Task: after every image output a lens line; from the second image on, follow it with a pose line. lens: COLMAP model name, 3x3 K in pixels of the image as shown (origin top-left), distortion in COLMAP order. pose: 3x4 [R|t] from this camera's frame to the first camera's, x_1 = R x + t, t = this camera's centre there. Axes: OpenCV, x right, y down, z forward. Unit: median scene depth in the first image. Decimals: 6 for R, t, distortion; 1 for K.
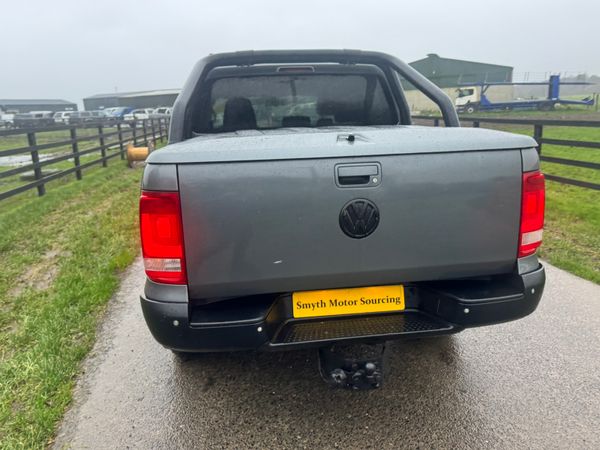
lens RADIAL K [[452.0, 0, 303.5], [0, 452.0, 228.1], [0, 0, 1]] dist [0.033228, -0.004421]
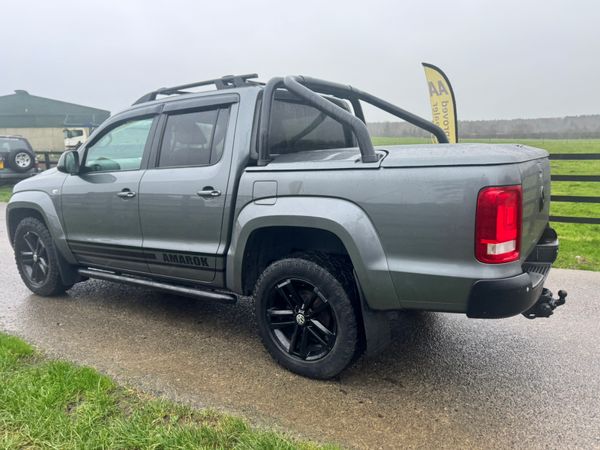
lens RADIAL K [[454.1, 0, 290.8], [0, 454.1, 234.5], [0, 0, 1]] dist [0.004014, -0.000137]
pose [[0.689369, -0.126816, 0.713224, -1.387120], [0.179480, 0.983761, 0.001442, -0.051013], [-0.701824, 0.127016, 0.700935, 0.486865]]
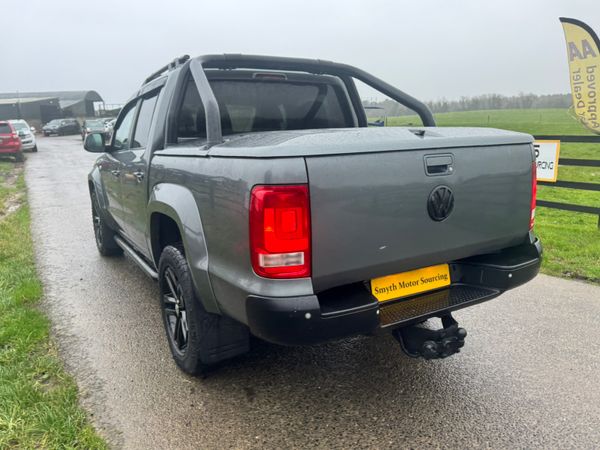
lens RADIAL K [[462.2, 0, 292.5], [0, 462.2, 226.3], [0, 0, 1]] dist [0.021214, -0.003835]
pose [[0.929510, -0.070011, 0.362090, -0.578244], [0.085368, 0.995995, -0.026569, 0.032275], [-0.358780, 0.055608, 0.931764, 0.048630]]
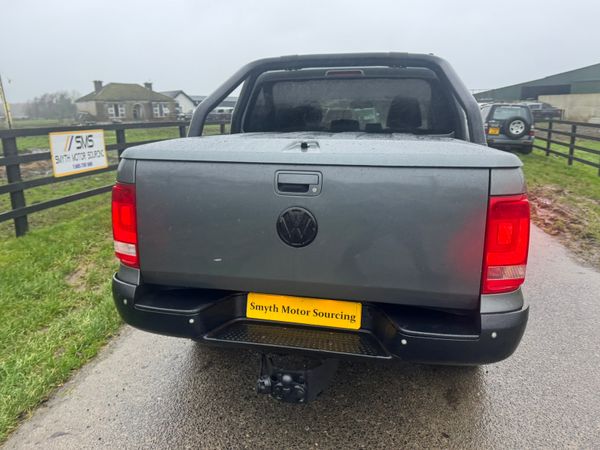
lens RADIAL K [[450.5, 0, 300.0], [0, 450.5, 225.0], [0, 0, 1]] dist [0.049799, -0.009364]
pose [[0.940414, 0.110906, -0.321435, 0.397294], [-0.113329, 0.993494, 0.011224, -0.033589], [0.320589, 0.025873, 0.946865, 0.067462]]
